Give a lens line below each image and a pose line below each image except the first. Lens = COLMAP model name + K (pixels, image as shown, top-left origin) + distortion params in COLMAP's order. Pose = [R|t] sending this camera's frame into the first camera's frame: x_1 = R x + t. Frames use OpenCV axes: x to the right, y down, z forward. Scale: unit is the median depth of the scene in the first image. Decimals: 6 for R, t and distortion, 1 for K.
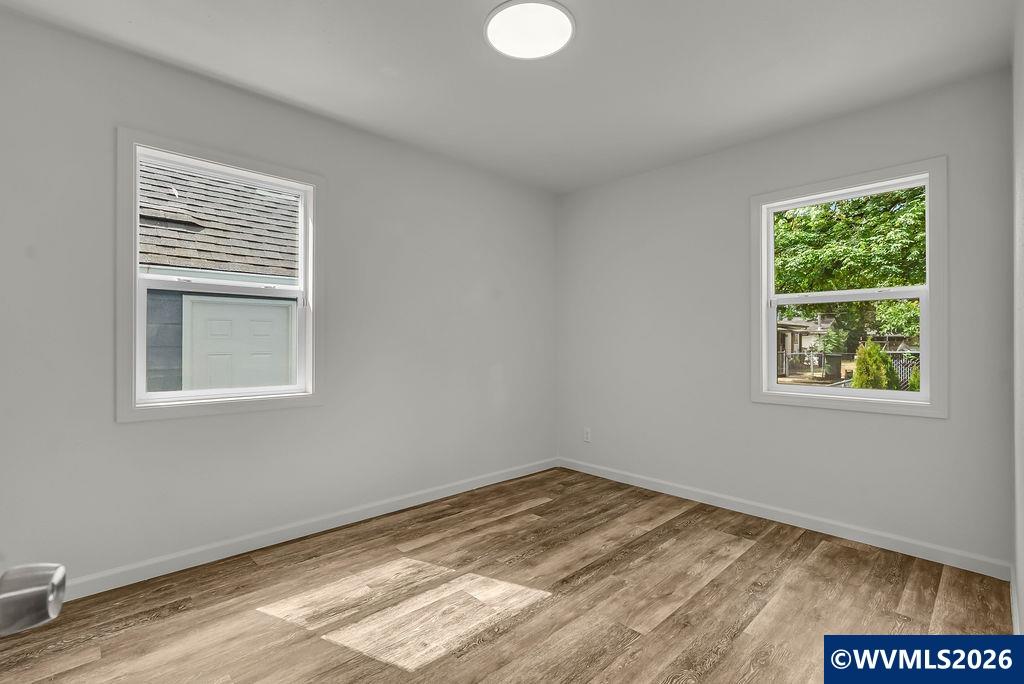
lens RADIAL K [[465.2, 0, 515.1], [0, 465.2, 342.2], [0, 0, 1]] dist [-0.012750, 0.000081]
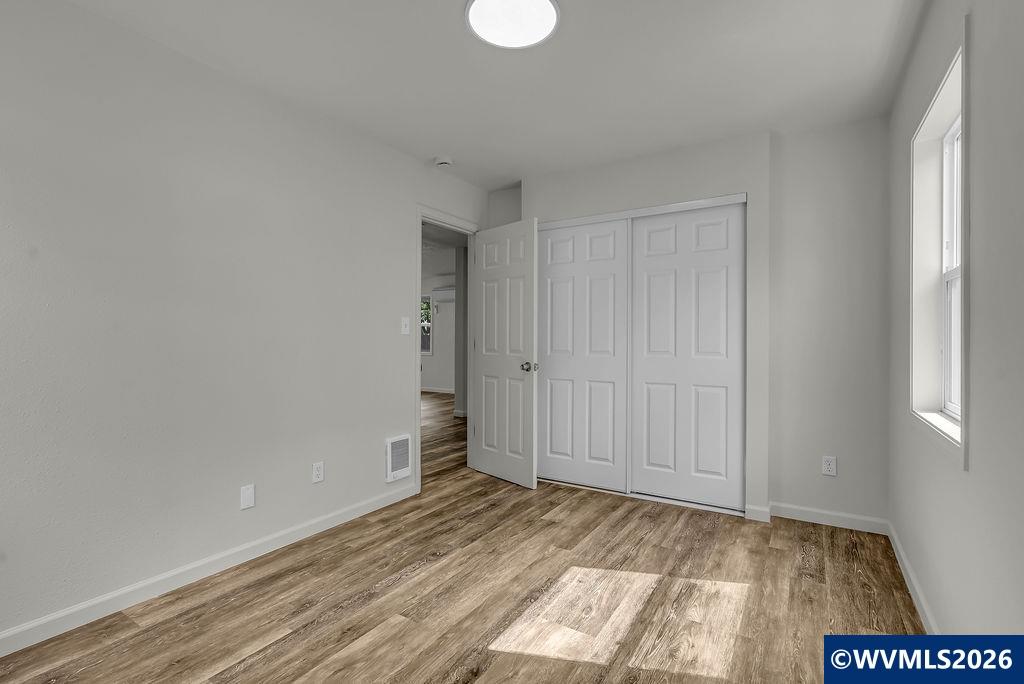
lens RADIAL K [[465.2, 0, 515.1], [0, 465.2, 342.2], [0, 0, 1]] dist [-0.012750, 0.000081]
pose [[-0.972723, -0.004487, -0.231926, 0.243591], [-0.006736, 0.999938, 0.008906, -0.007098], [0.231872, 0.010226, -0.972693, 1.930004]]
